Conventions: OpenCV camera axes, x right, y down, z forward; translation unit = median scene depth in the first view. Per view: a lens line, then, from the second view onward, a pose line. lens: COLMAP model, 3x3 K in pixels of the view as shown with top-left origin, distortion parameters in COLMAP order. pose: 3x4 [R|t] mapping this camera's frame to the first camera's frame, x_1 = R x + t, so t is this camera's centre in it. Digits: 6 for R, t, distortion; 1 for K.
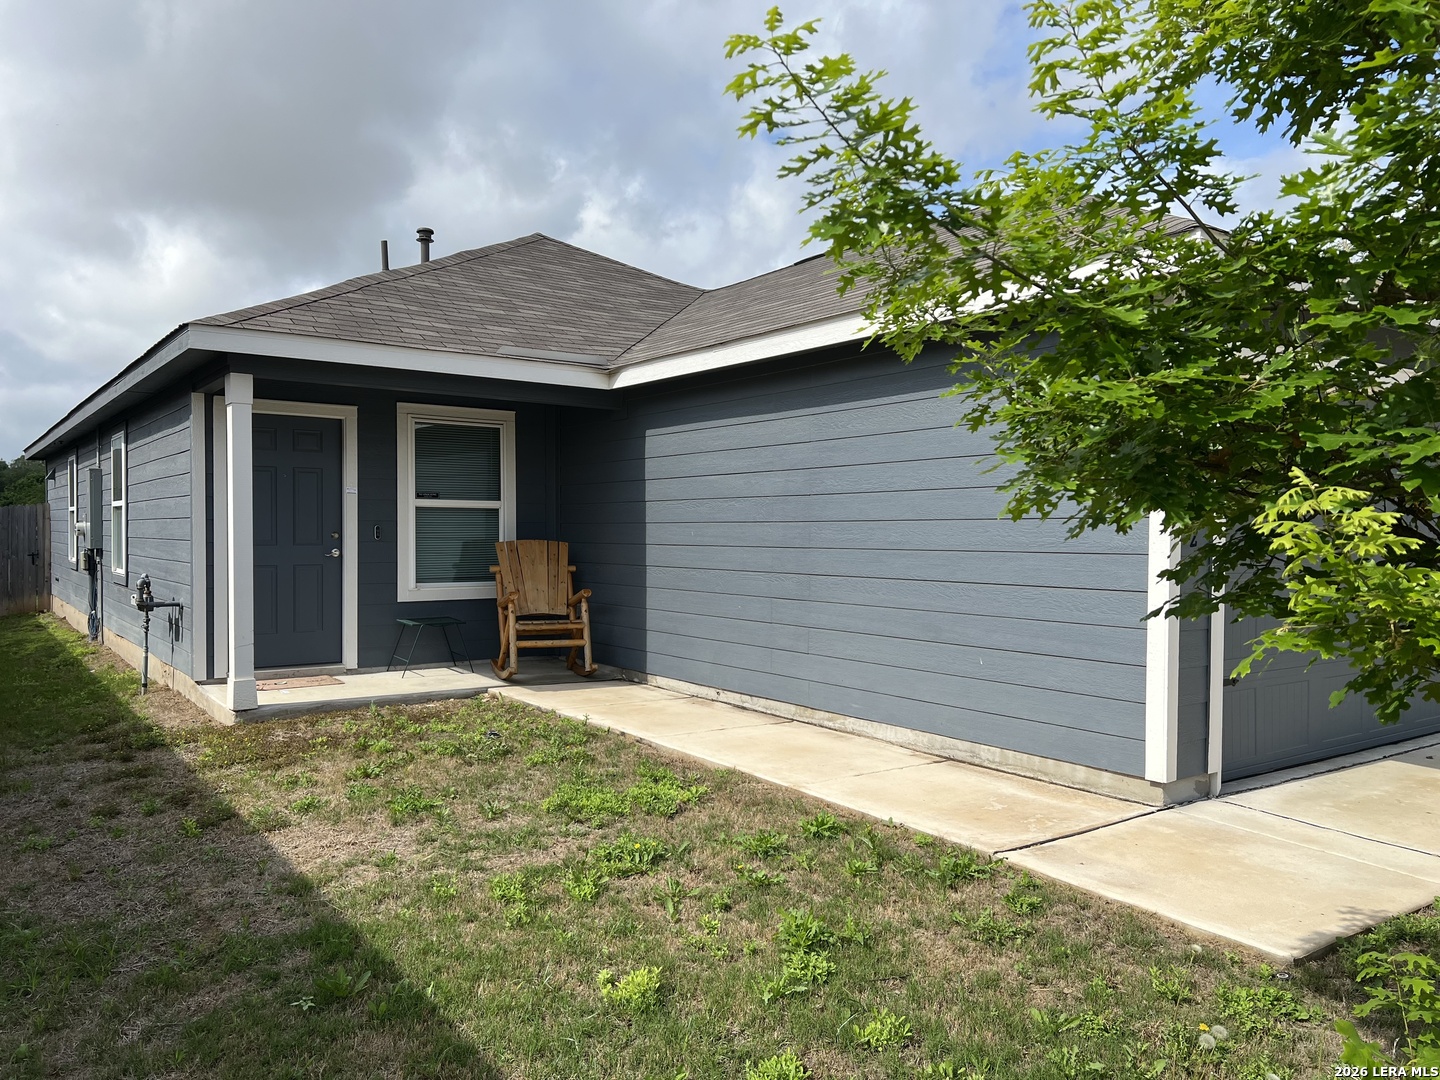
lens RADIAL K [[1089.5, 0, 719.4], [0, 1089.5, 541.8], [0, 0, 1]] dist [0.039841, -0.007957]
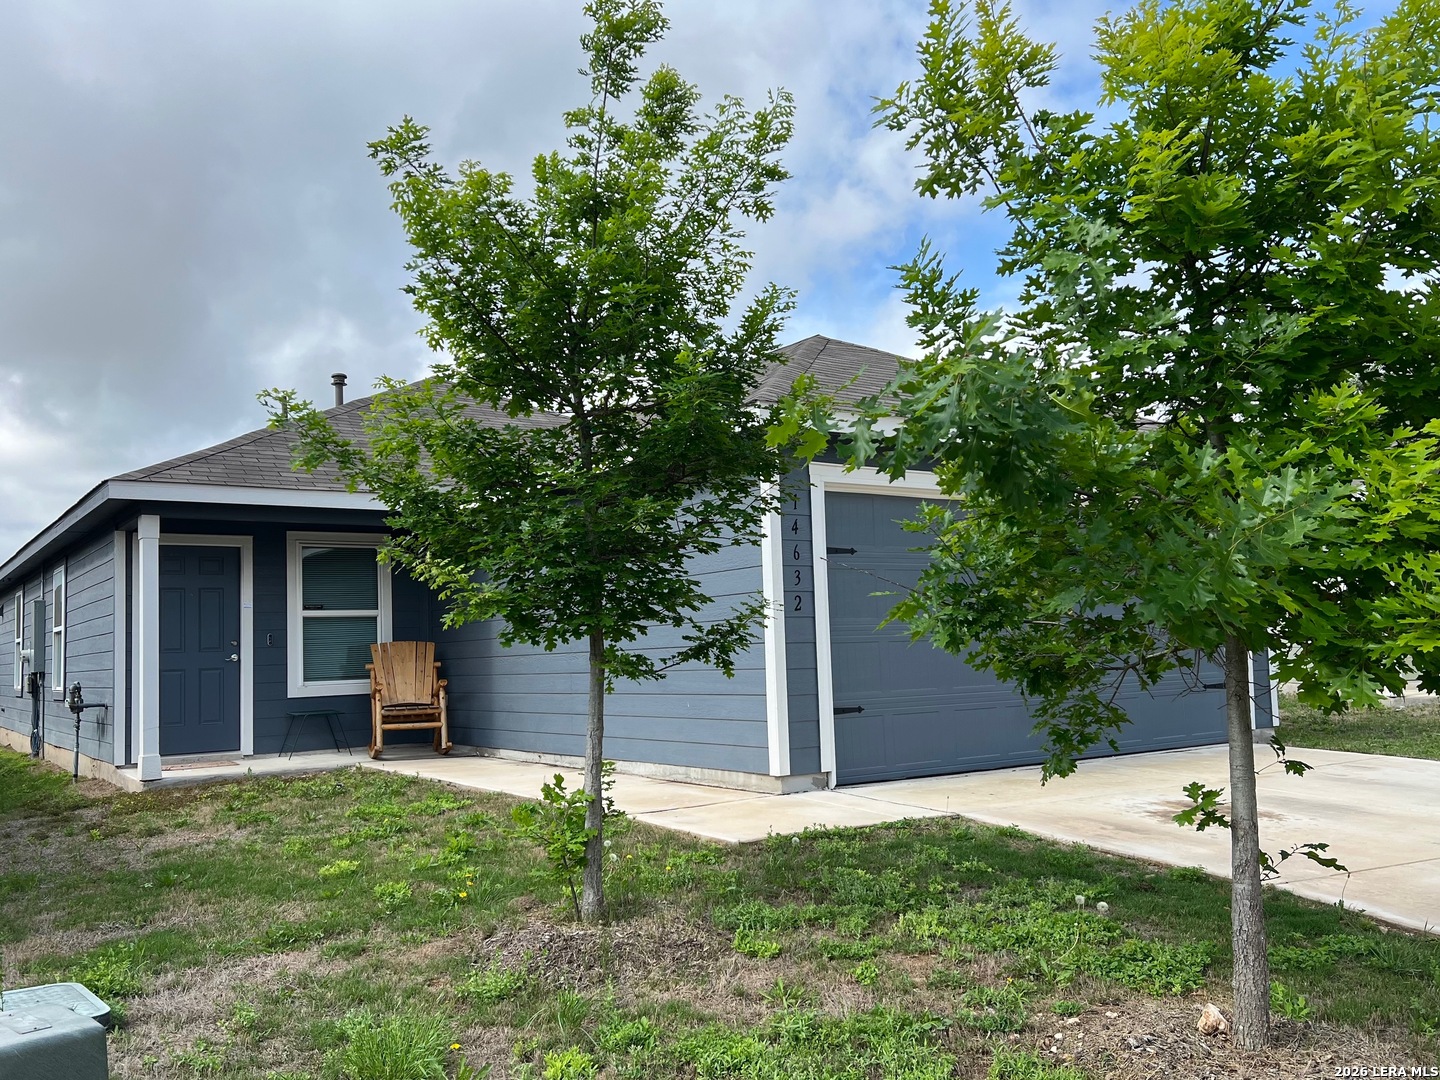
lens RADIAL K [[1177.8, 0, 721.2], [0, 1177.8, 540.7], [0, 0, 1]] dist [0.002285, 0.009436]
pose [[0.999173, -0.039868, 0.008035, 0.176960], [0.040483, 0.993884, -0.102744, 0.036733], [-0.003889, 0.102984, 0.994675, -0.300077]]
